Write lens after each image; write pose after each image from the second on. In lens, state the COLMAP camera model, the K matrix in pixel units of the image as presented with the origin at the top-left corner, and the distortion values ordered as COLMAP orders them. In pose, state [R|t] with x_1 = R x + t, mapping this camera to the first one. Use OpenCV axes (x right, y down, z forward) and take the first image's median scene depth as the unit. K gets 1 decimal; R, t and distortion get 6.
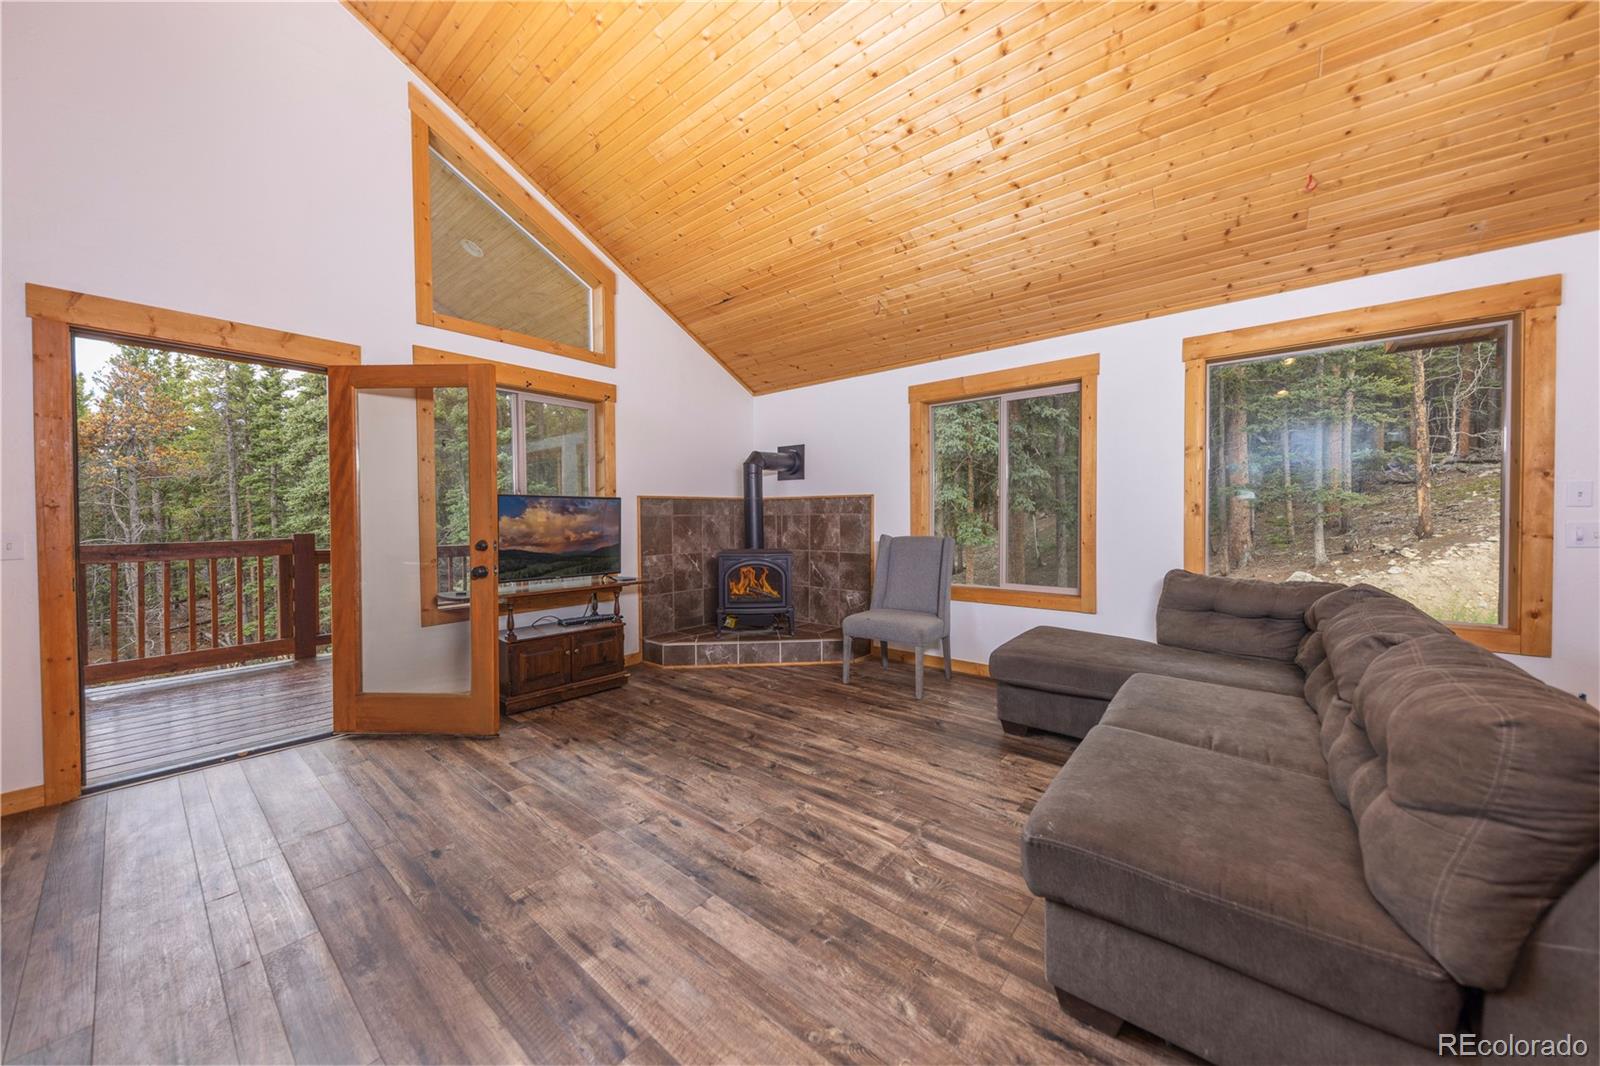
lens RADIAL K [[561.1, 0, 800.0], [0, 561.1, 533.0], [0, 0, 1]] dist [0.008941, -0.006453]
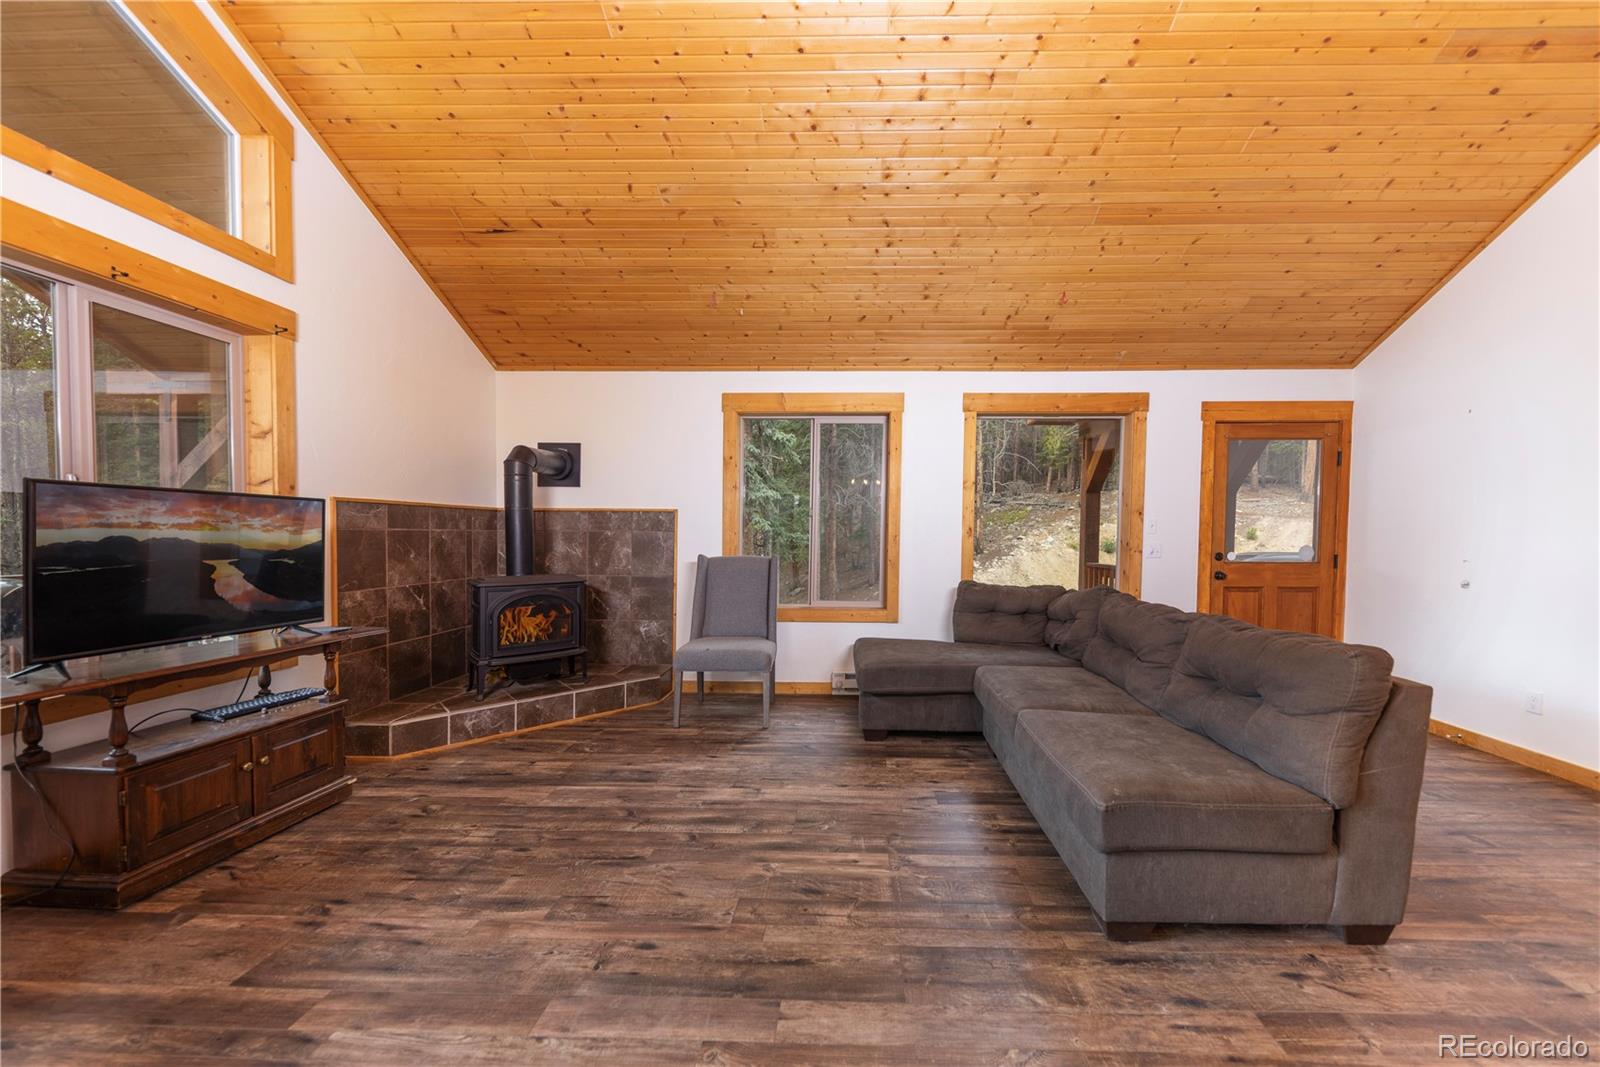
lens RADIAL K [[583.9, 0, 856.1], [0, 583.9, 563.5], [0, 0, 1]] dist [0.000989, -0.000153]
pose [[0.776121, -0.019618, 0.630279, -0.297759], [0.007431, 0.999731, 0.021966, -0.002426], [-0.630541, -0.012365, 0.776058, 0.144307]]
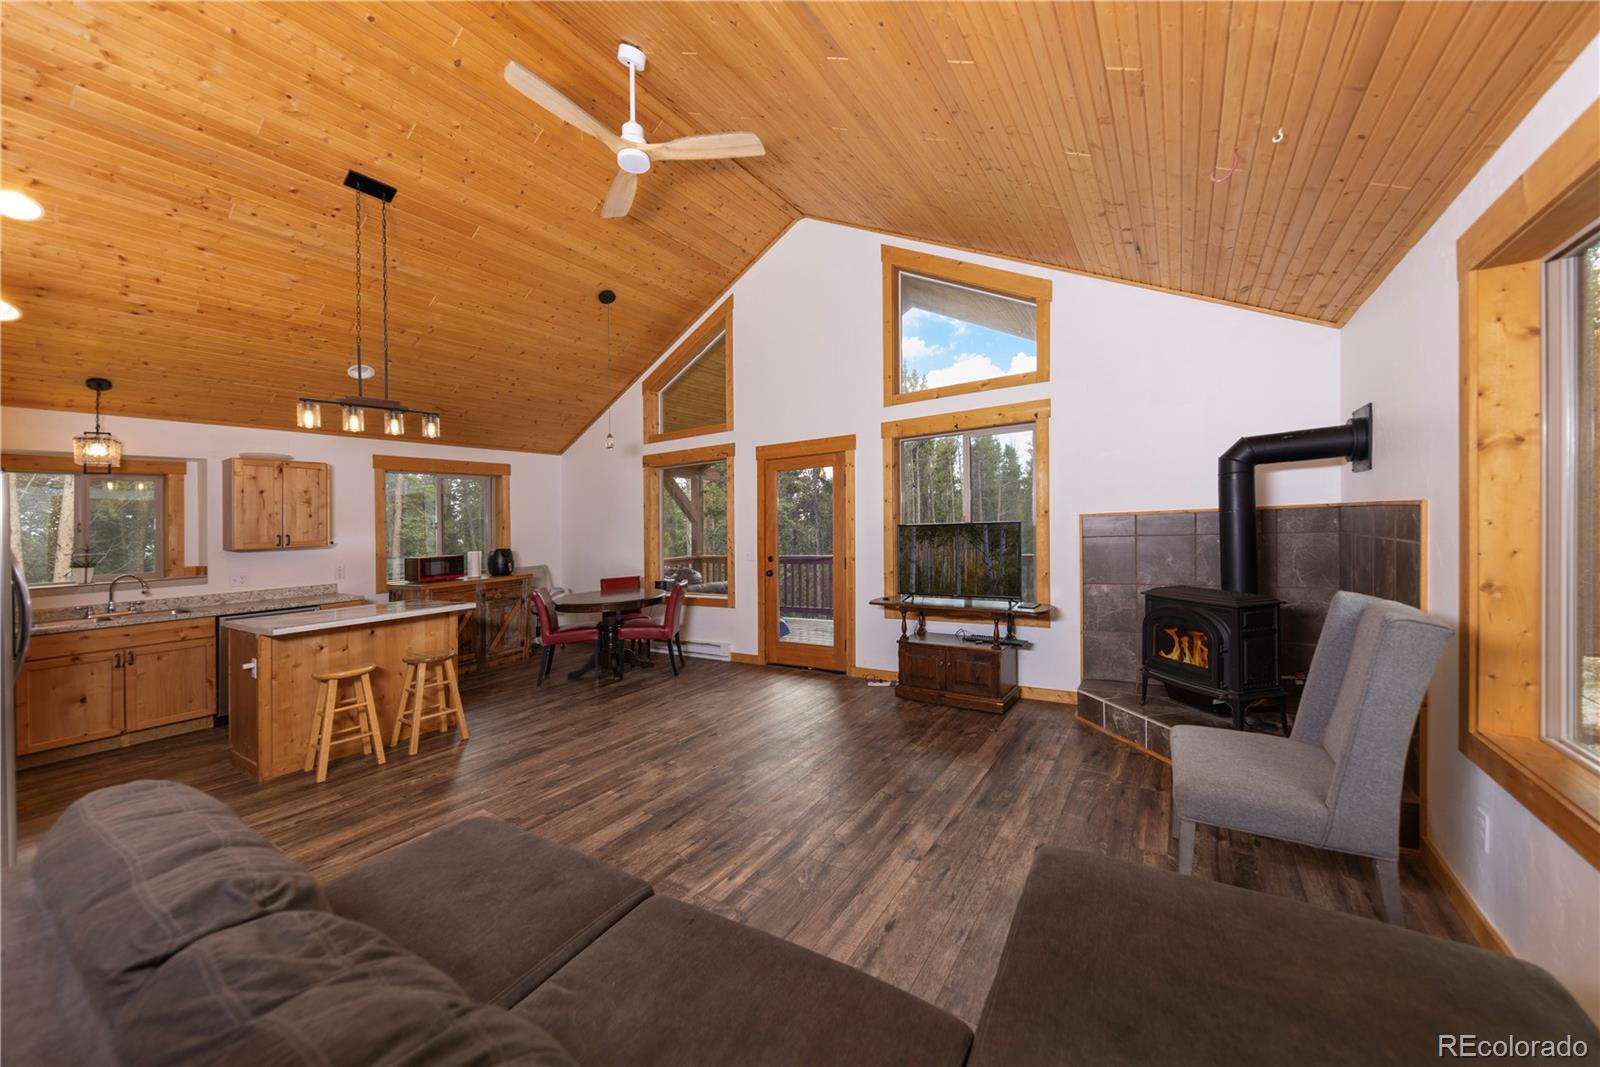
lens RADIAL K [[540.0, 0, 783.1], [0, 540.0, 527.5], [0, 0, 1]] dist [0.017682, -0.002661]
pose [[0.102547, -0.008164, -0.994695, 0.664124], [0.008781, 0.999935, -0.007302, -0.055815], [0.994689, -0.007985, 0.102612, 0.598863]]
